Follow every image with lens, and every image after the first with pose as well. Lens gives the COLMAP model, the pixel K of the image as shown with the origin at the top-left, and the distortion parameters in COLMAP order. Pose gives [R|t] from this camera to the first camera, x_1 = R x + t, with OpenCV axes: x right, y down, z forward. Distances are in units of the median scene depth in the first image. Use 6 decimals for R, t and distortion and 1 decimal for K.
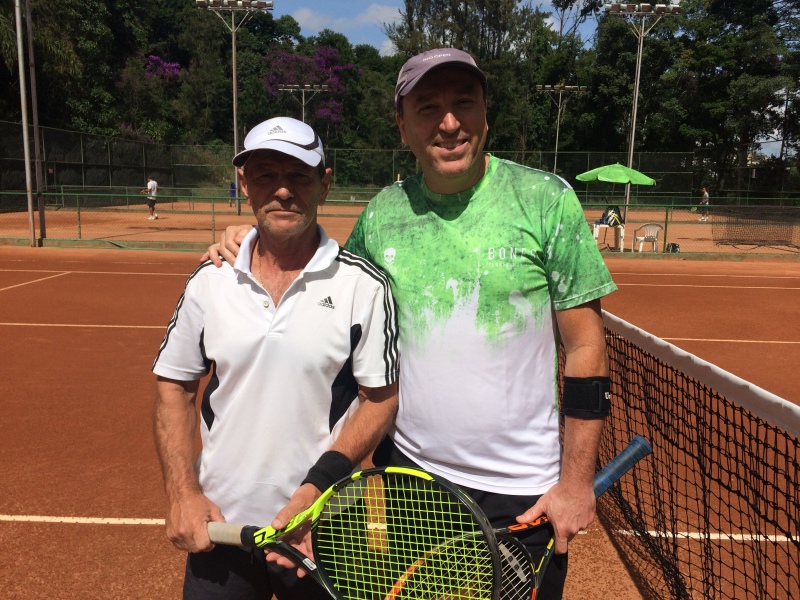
lens RADIAL K [[679.9, 0, 402.2], [0, 679.9, 305.6], [0, 0, 1]] dist [0.002250, -0.002135]
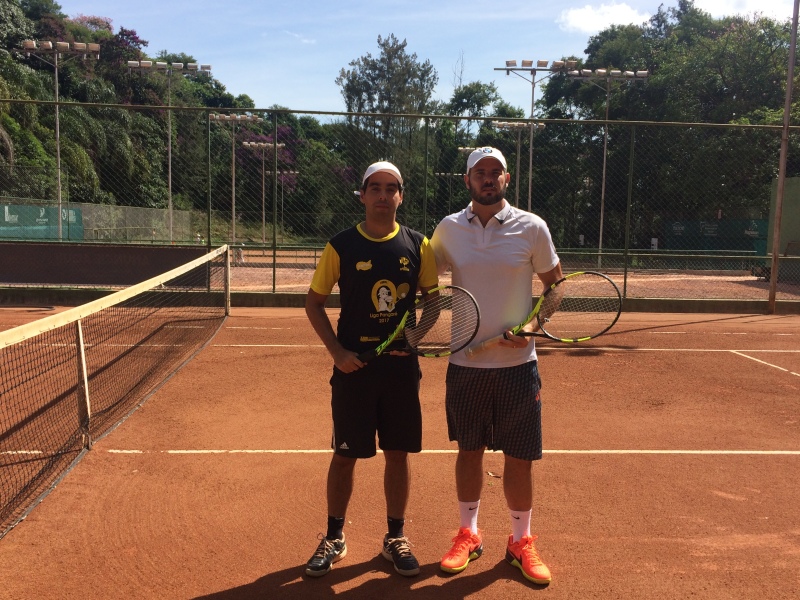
lens RADIAL K [[770.6, 0, 400.0], [0, 770.6, 300.0], [0, 0, 1]] dist [-0.001096, -0.000828]
pose [[0.994533, -0.014820, 0.103364, -0.056434], [0.021516, 0.997720, -0.063964, 0.056672], [-0.102180, 0.065839, 0.992585, -0.569673]]
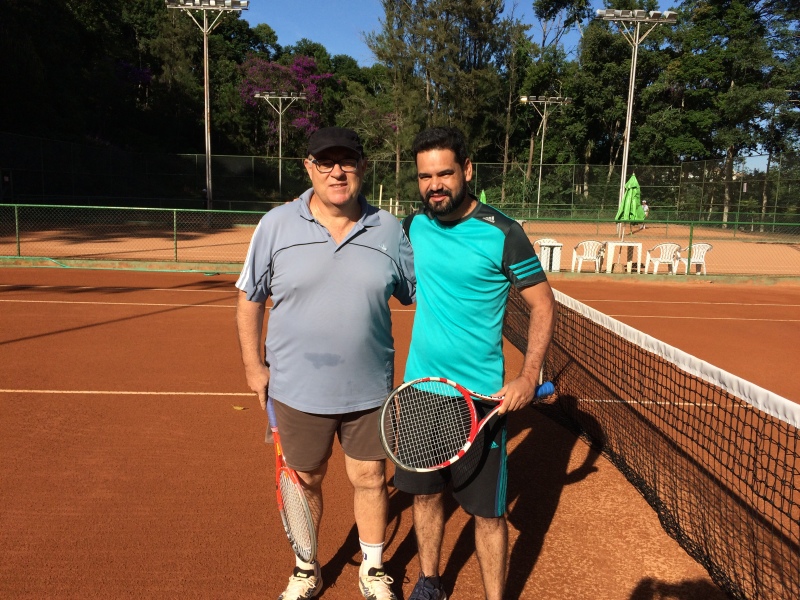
lens RADIAL K [[679.9, 0, 400.0], [0, 679.9, 300.0], [0, 0, 1]] dist [0.002054, 0.008981]
pose [[0.999500, 0.003054, 0.031464, -0.004072], [-0.002265, 0.999682, -0.025105, -0.005835], [-0.031531, 0.025022, 0.999190, 0.033703]]
